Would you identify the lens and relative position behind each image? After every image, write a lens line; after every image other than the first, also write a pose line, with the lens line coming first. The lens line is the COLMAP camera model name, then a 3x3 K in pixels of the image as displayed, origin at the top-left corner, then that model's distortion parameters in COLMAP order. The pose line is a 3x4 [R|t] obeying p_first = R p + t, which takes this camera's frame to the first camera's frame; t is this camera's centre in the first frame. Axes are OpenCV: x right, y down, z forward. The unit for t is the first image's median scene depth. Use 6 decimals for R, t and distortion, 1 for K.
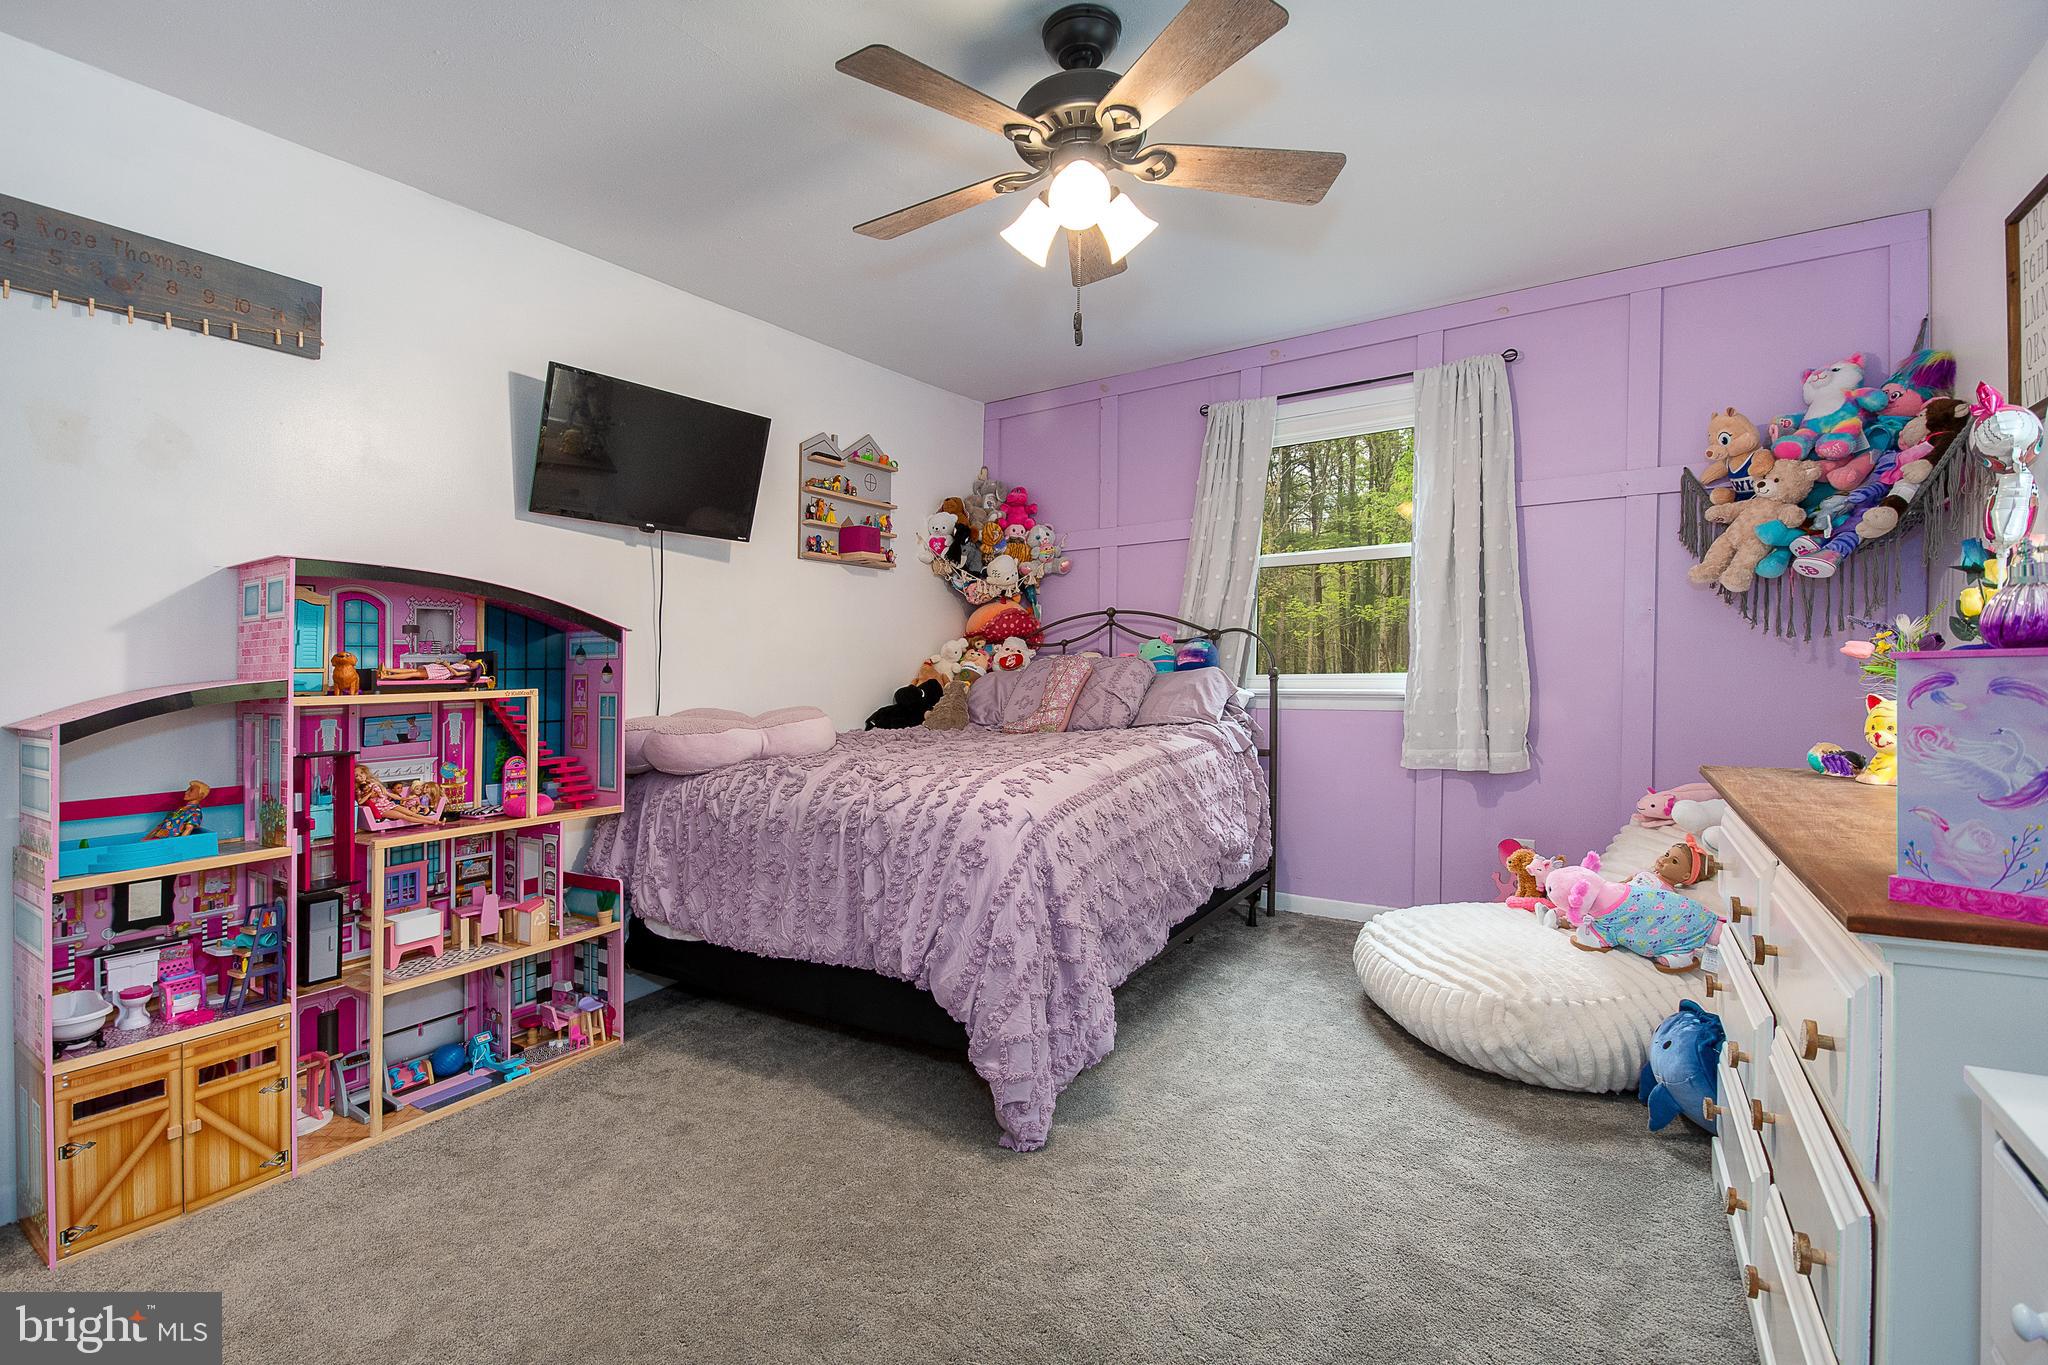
lens RADIAL K [[916.5, 0, 1018.3], [0, 916.5, 672.7], [0, 0, 1]] dist [0.002683, -0.000142]
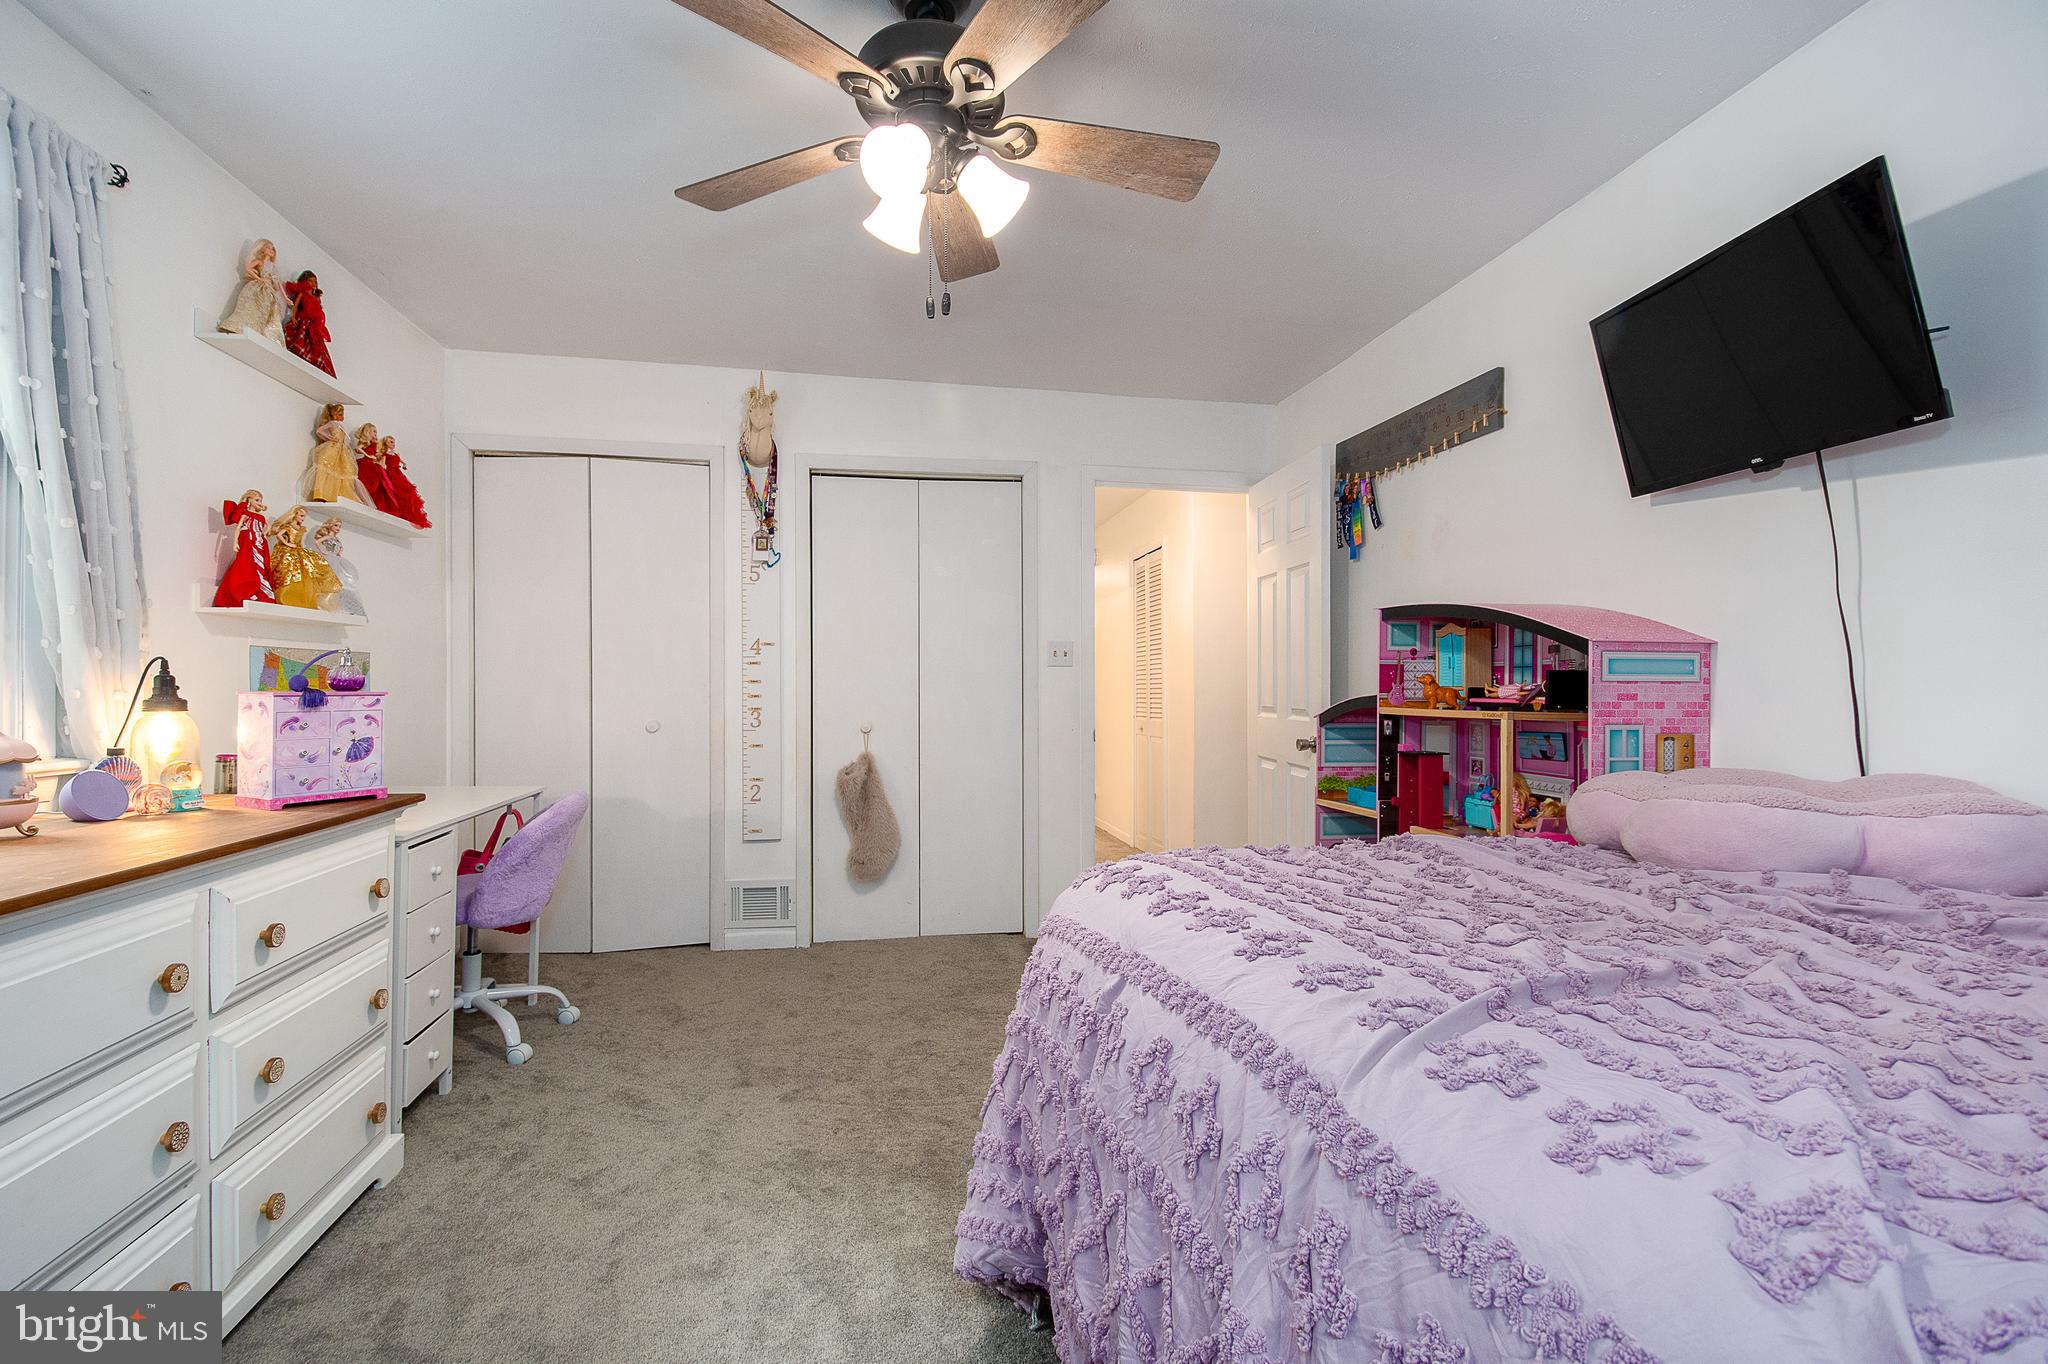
lens RADIAL K [[916.5, 0, 1018.3], [0, 916.5, 672.2], [0, 0, 1]] dist [0.002683, -0.000142]
pose [[-0.748415, 0.004795, -0.663213, 0.425144], [0.002797, 0.999988, 0.004074, -0.025638], [0.663225, 0.001194, -0.748419, 1.254819]]
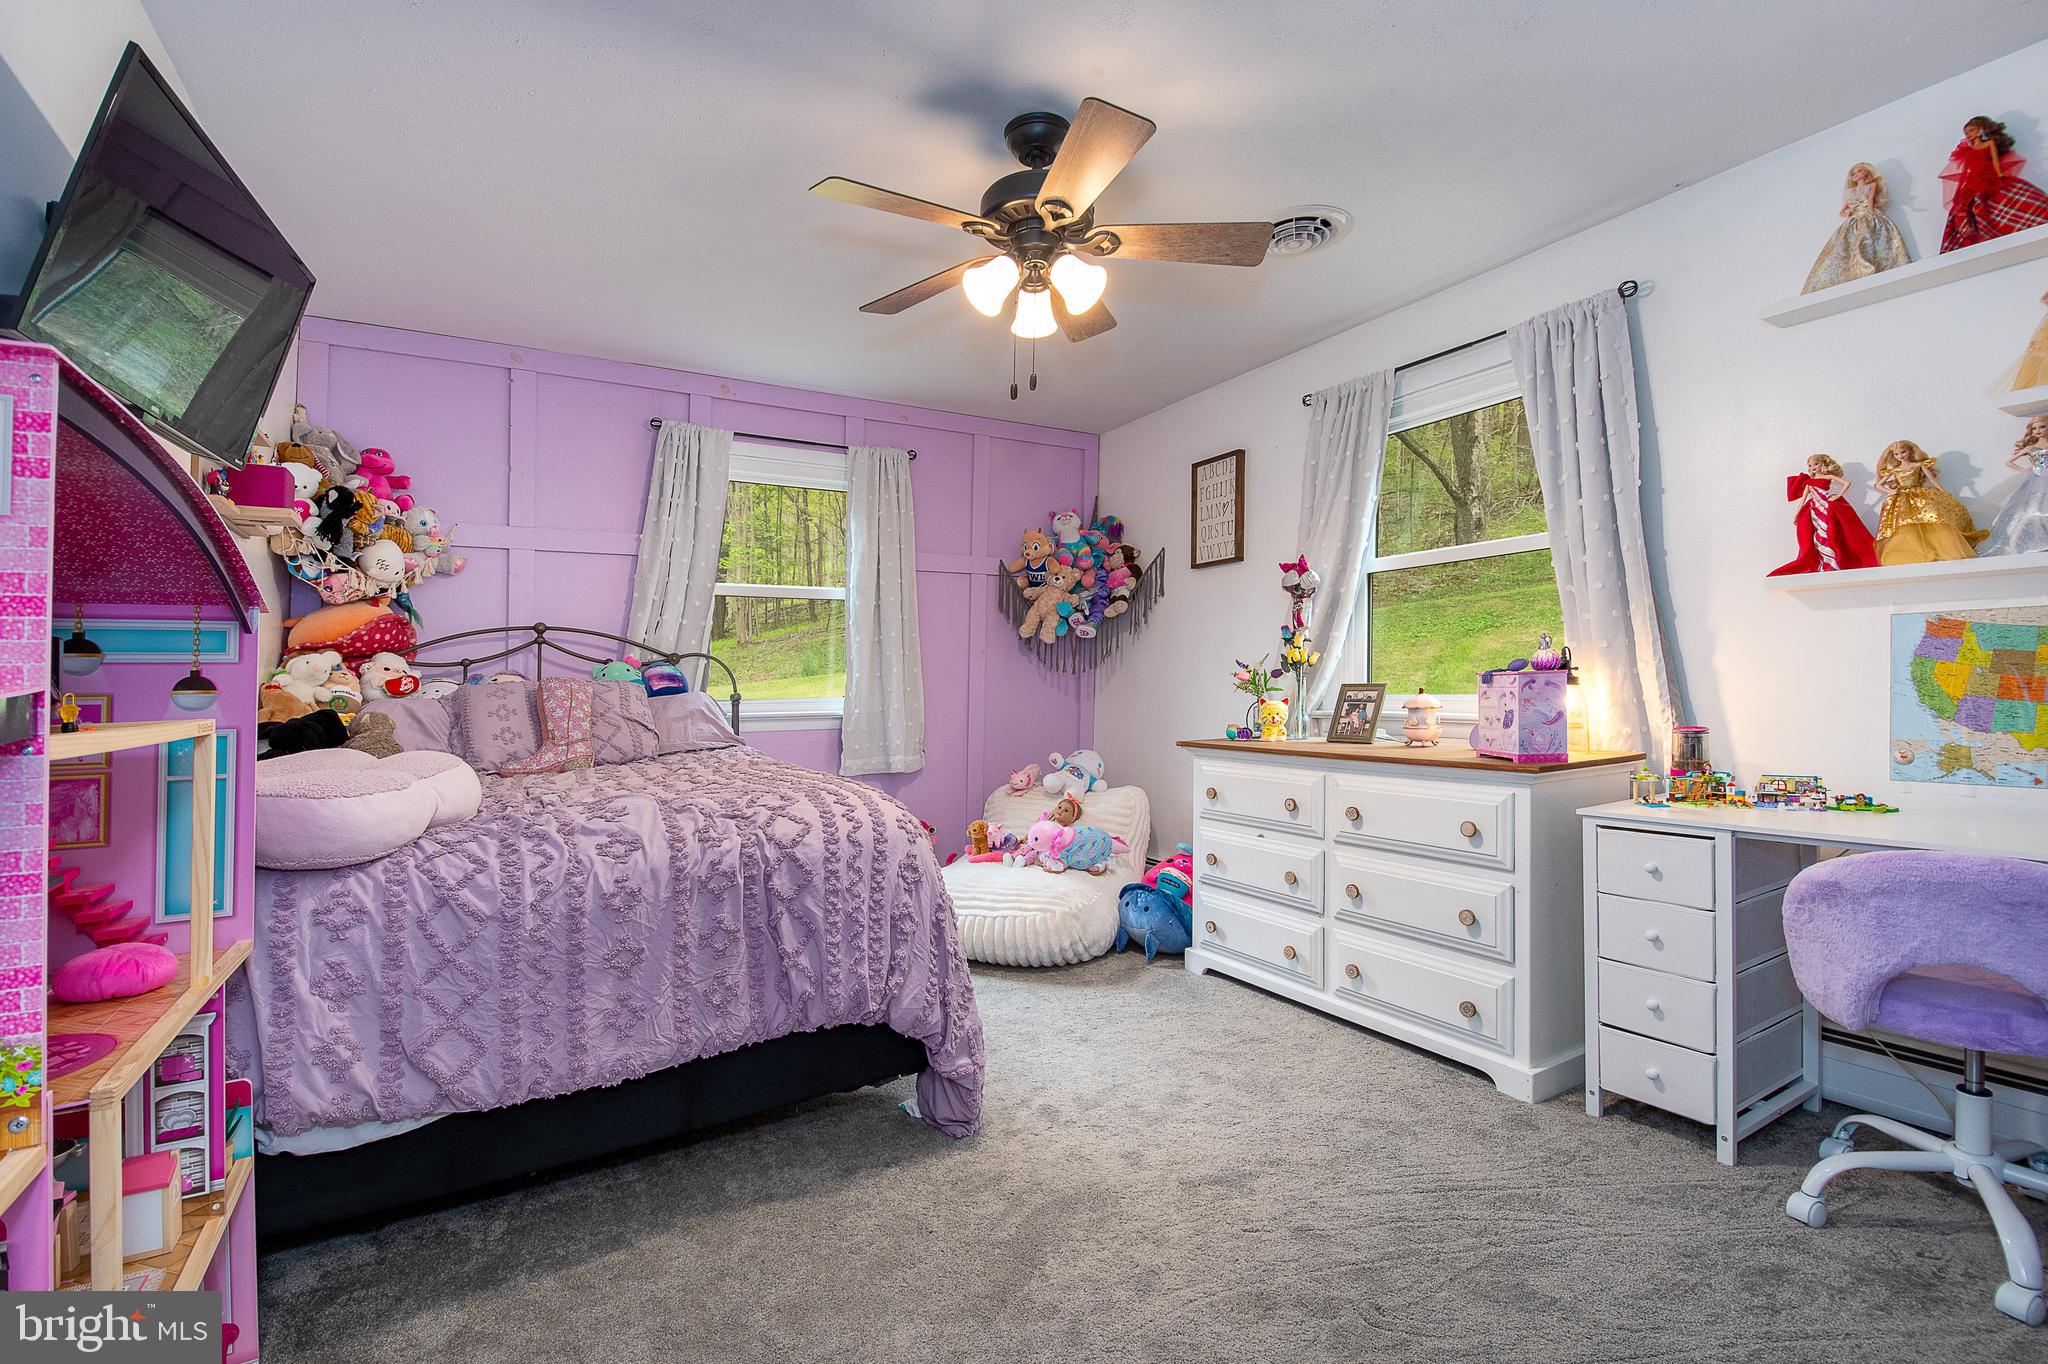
lens RADIAL K [[905.0, 0, 981.8], [0, 905.0, 724.5], [0, 0, 1]] dist [-0.000073, -0.000348]
pose [[0.459223, -0.027536, 0.887894, -0.709279], [0.015078, 0.999617, 0.023202, 0.015425], [-0.888193, 0.002733, 0.459462, 0.388332]]
